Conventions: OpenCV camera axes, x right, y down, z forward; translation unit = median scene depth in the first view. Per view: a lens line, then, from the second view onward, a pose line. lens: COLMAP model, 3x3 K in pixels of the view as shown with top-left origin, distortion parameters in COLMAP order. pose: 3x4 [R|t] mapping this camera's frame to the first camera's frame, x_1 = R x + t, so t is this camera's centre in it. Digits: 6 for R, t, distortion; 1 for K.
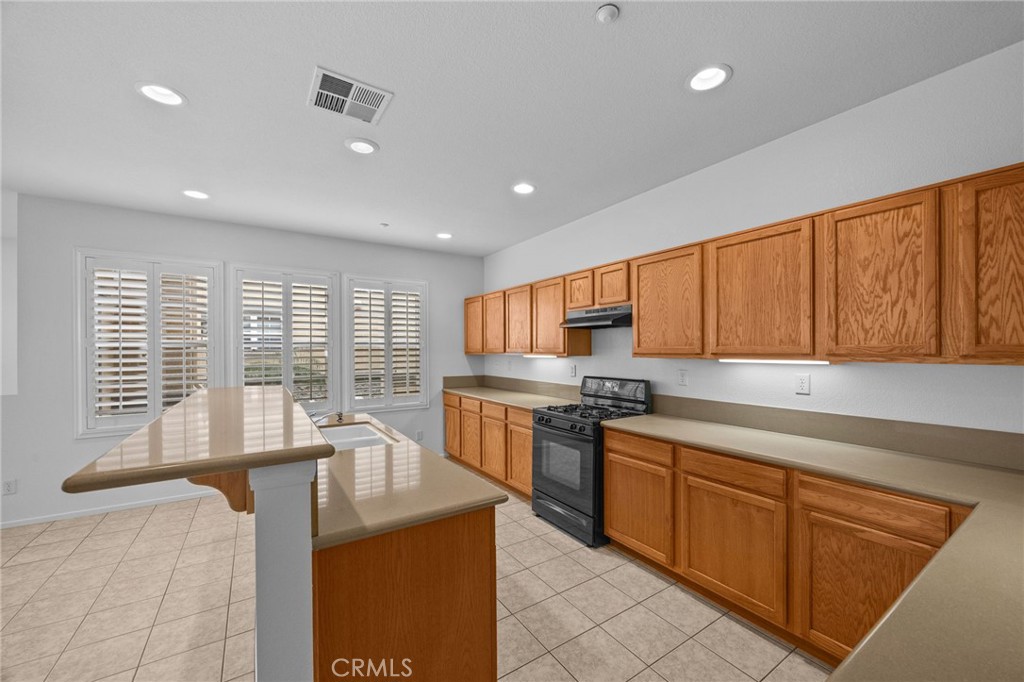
lens RADIAL K [[393.3, 0, 514.7], [0, 393.3, 352.4], [0, 0, 1]] dist [-0.002166, 0.000017]
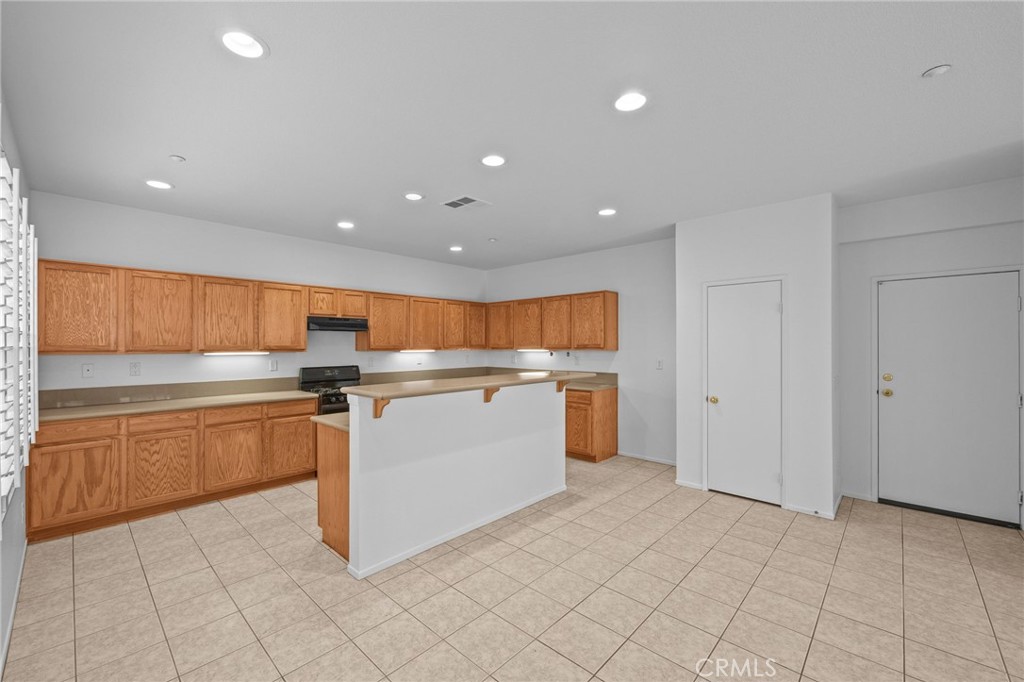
lens RADIAL K [[419.6, 0, 495.4], [0, 419.6, 346.8], [0, 0, 1]] dist [-0.012521, 0.000039]
pose [[-0.216649, -0.003859, 0.976242, -1.830433], [0.005913, 0.999969, 0.005265, -0.015270], [-0.976232, 0.006913, -0.216619, 1.031630]]
